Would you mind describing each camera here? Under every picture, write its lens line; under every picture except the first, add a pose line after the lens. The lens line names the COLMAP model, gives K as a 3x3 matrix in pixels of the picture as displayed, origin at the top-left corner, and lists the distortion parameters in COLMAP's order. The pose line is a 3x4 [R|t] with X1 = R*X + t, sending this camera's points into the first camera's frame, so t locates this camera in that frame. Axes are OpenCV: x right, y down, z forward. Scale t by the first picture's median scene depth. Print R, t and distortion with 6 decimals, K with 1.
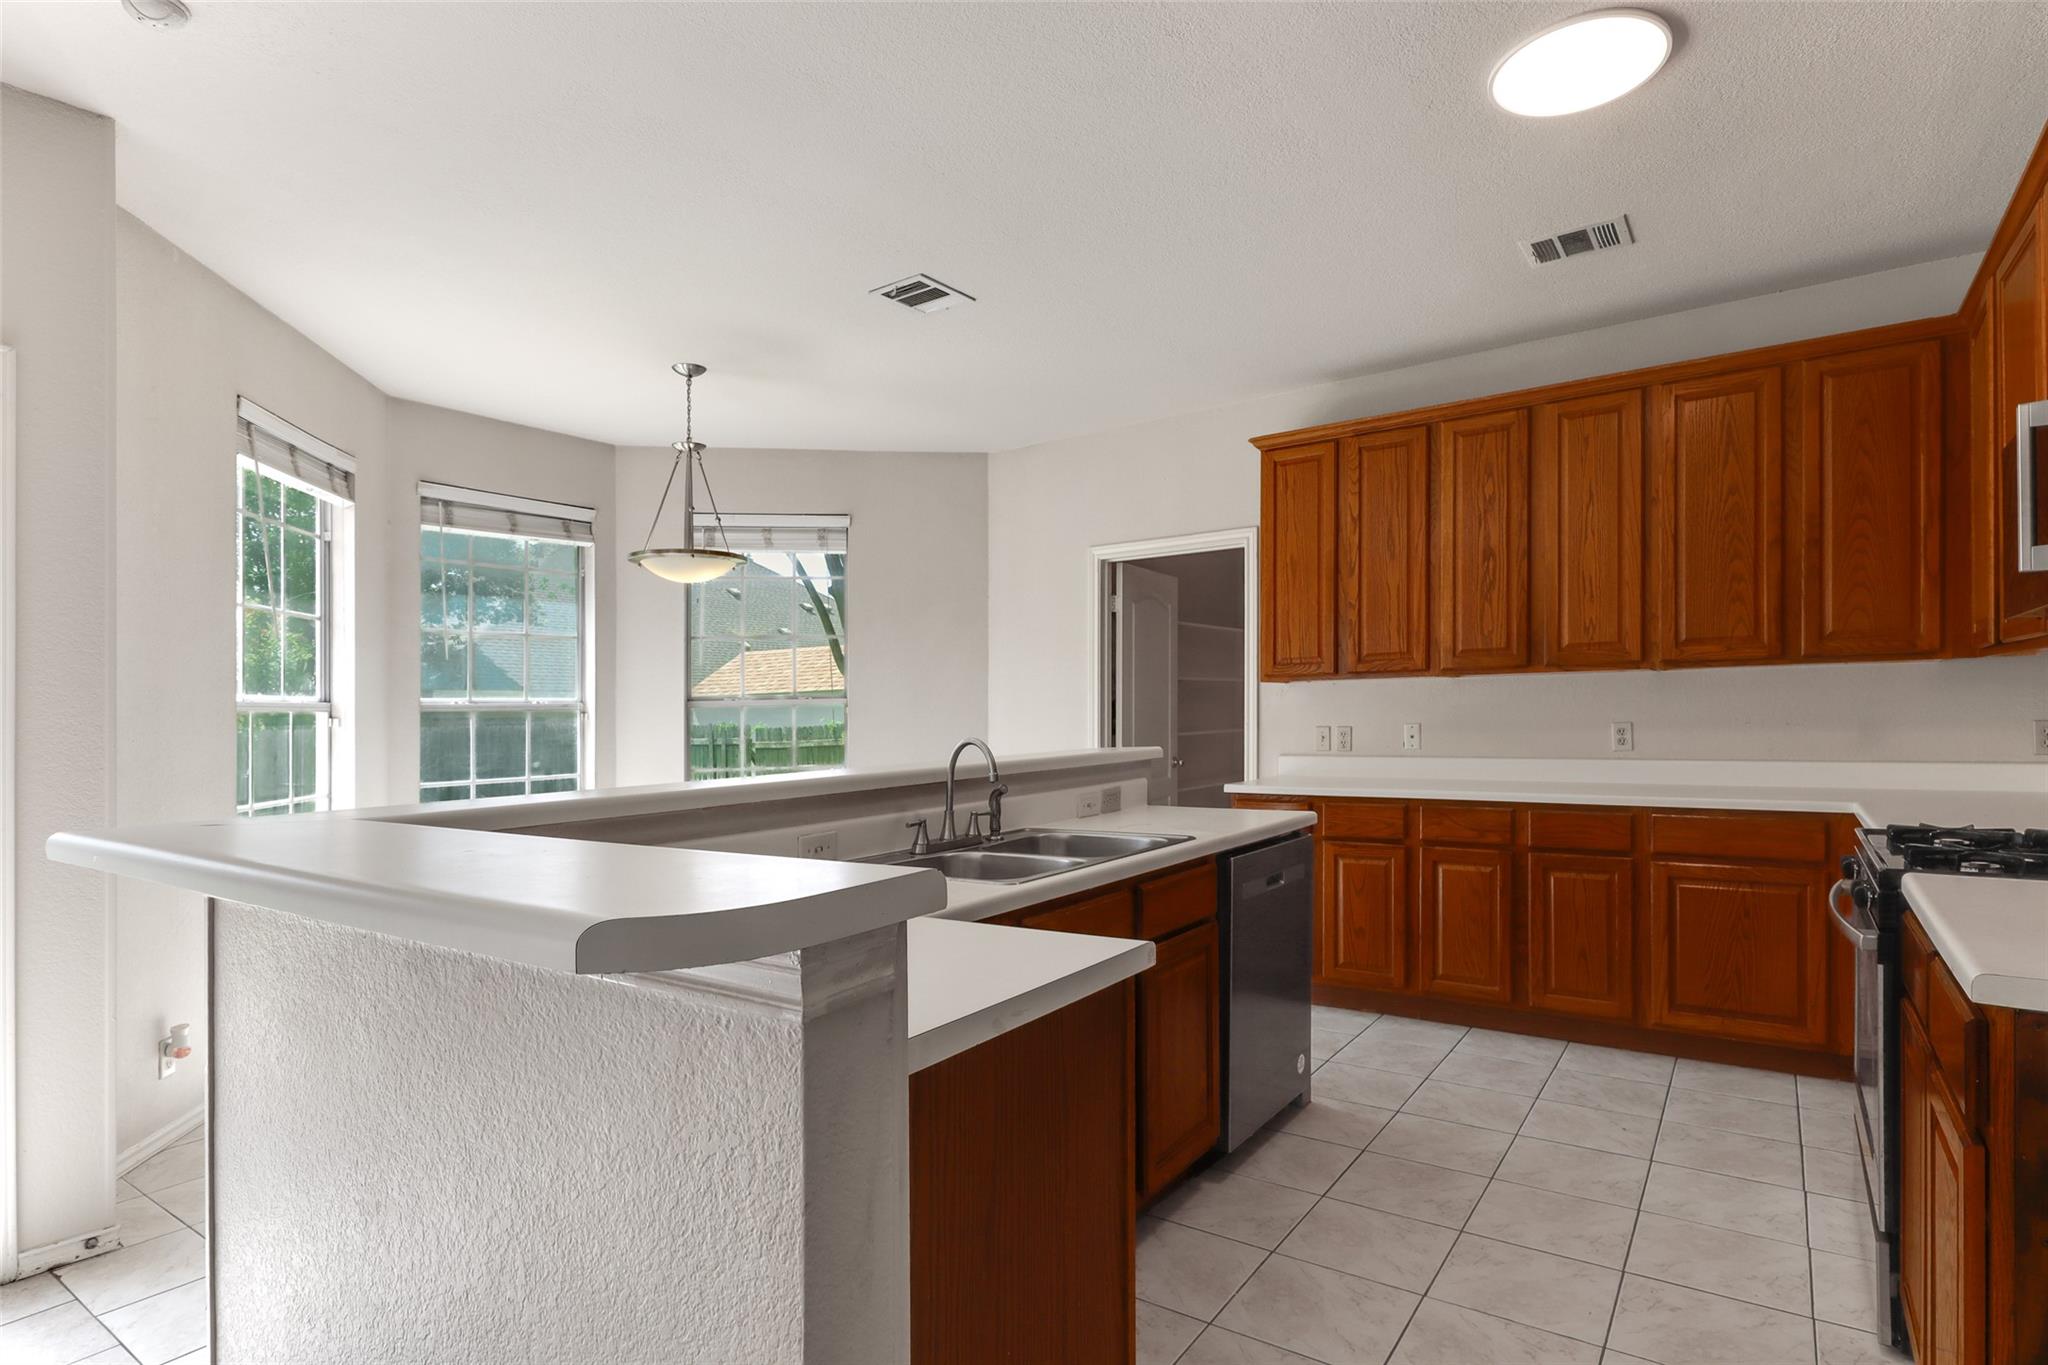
lens RADIAL K [[1045.9, 0, 1028.8], [0, 1045.9, 740.1], [0, 0, 1]] dist [0.002476, -0.004330]
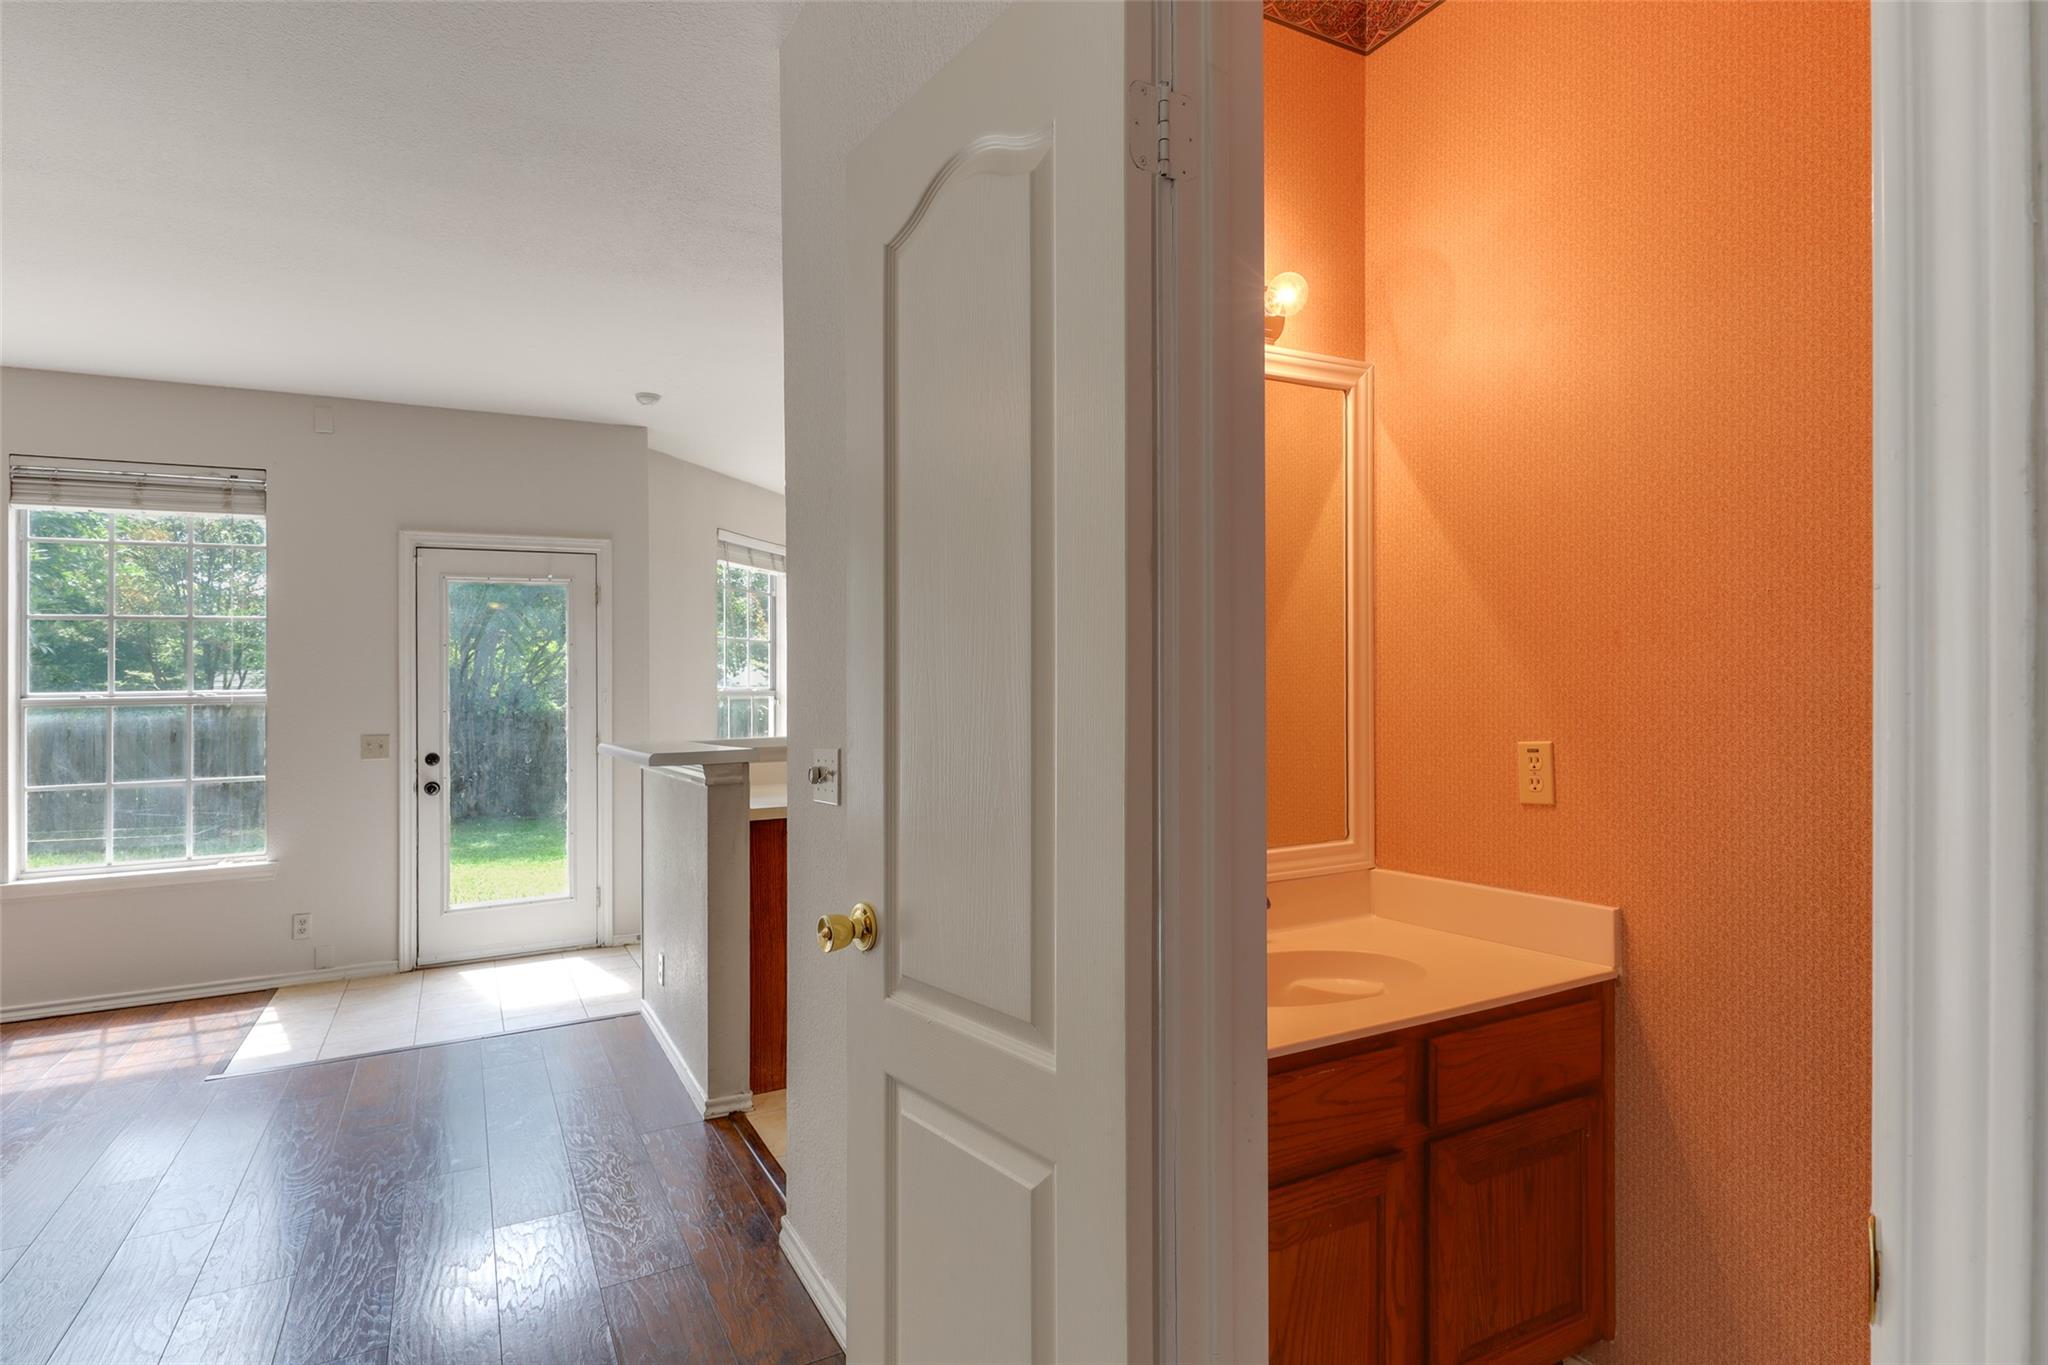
lens RADIAL K [[1045.9, 0, 1014.9], [0, 1045.9, 703.8], [0, 0, 1]] dist [0.002476, -0.004330]
pose [[0.892013, 0.002047, -0.452006, 0.505753], [-0.006206, 0.999951, -0.007718, -0.002833], [0.451968, 0.009689, 0.891982, -0.388151]]
